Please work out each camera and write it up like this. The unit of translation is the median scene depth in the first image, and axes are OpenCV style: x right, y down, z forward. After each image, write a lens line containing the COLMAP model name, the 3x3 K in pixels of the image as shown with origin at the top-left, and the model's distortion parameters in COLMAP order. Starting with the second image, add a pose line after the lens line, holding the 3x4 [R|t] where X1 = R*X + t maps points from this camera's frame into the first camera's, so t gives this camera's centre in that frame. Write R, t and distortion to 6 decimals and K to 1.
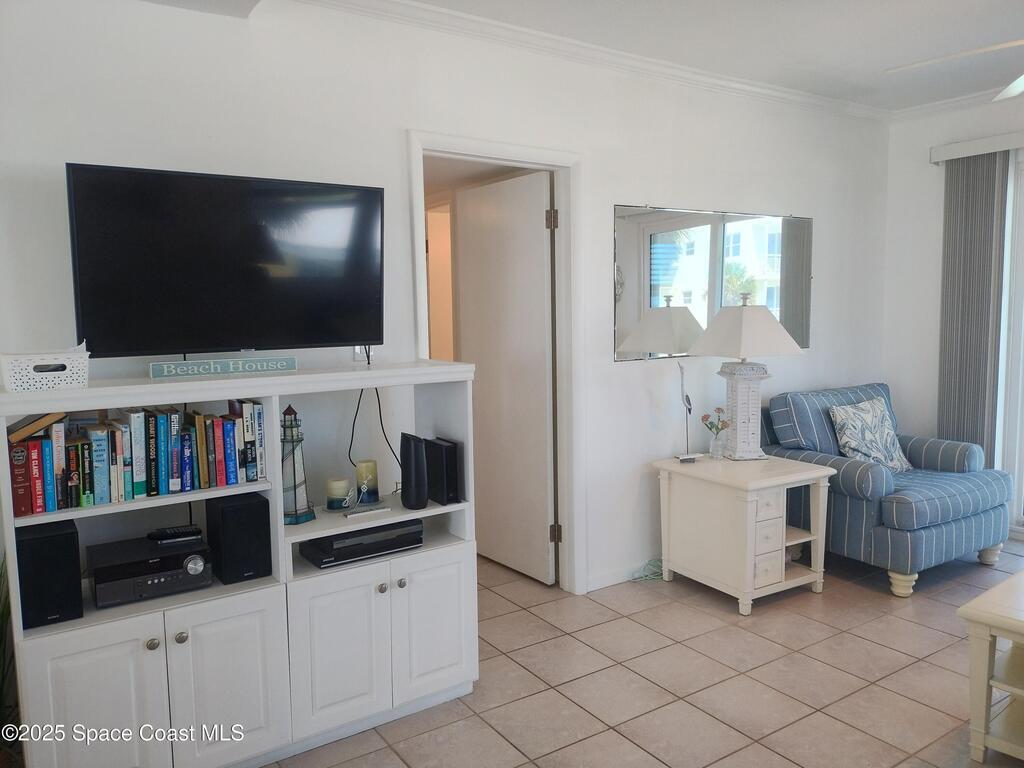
lens RADIAL K [[753.2, 0, 512.4], [0, 753.2, 381.4], [0, 0, 1]] dist [0.077904, -0.109544]
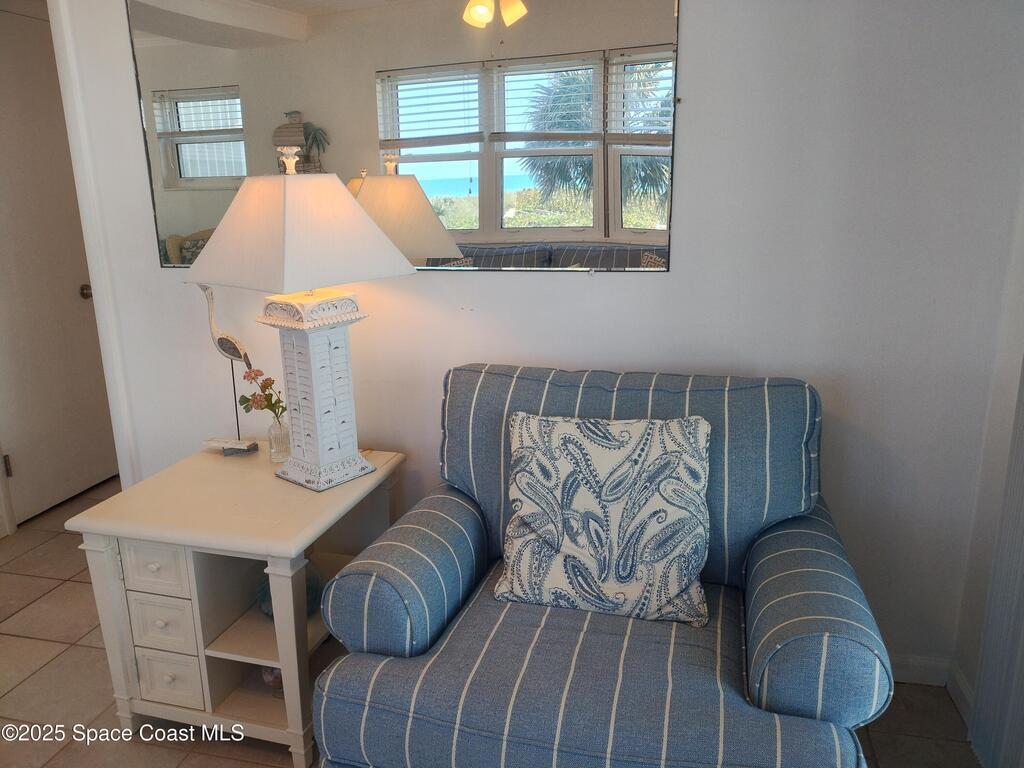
lens RADIAL K [[754.7, 0, 511.7], [0, 754.7, 380.5], [0, 0, 1]] dist [0.063265, -0.071012]
pose [[0.678275, 0.185978, -0.710884, 1.052077], [-0.067654, 0.979137, 0.191607, -0.098063], [0.731687, -0.081868, 0.676706, 1.034707]]
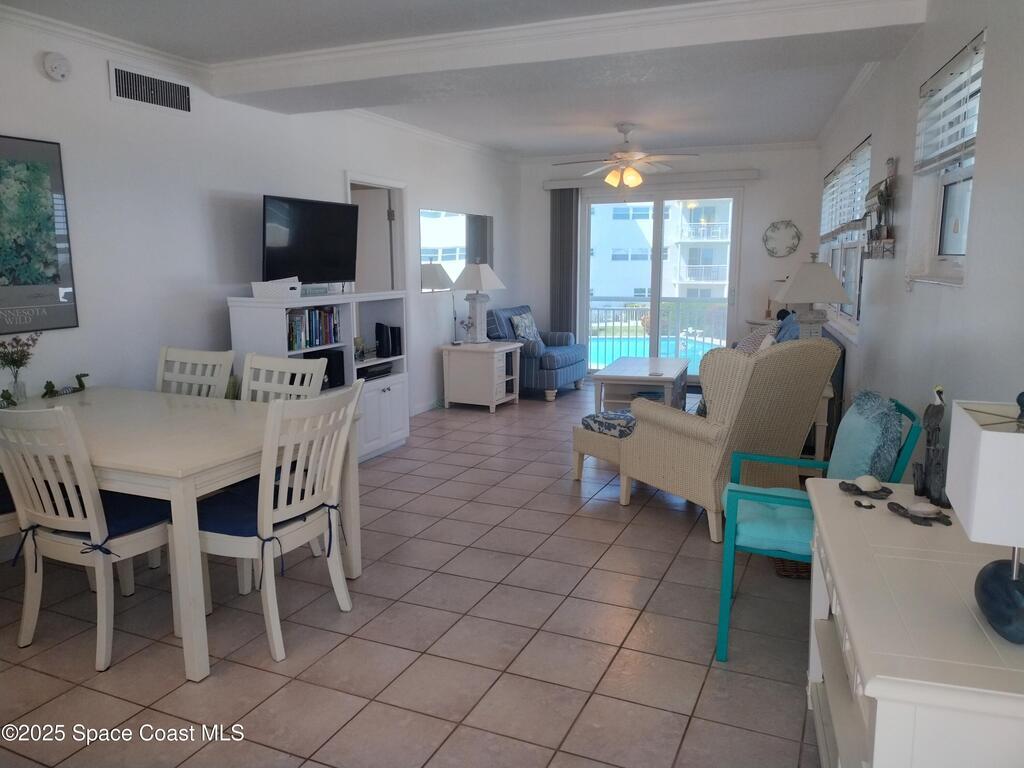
lens RADIAL K [[753.2, 0, 512.4], [0, 753.2, 381.4], [0, 0, 1]] dist [0.077904, -0.109544]
pose [[0.845775, -0.071431, 0.528737, -0.903513], [0.039233, 0.996641, 0.071886, 0.089087], [-0.532096, -0.040056, 0.845736, -0.952263]]
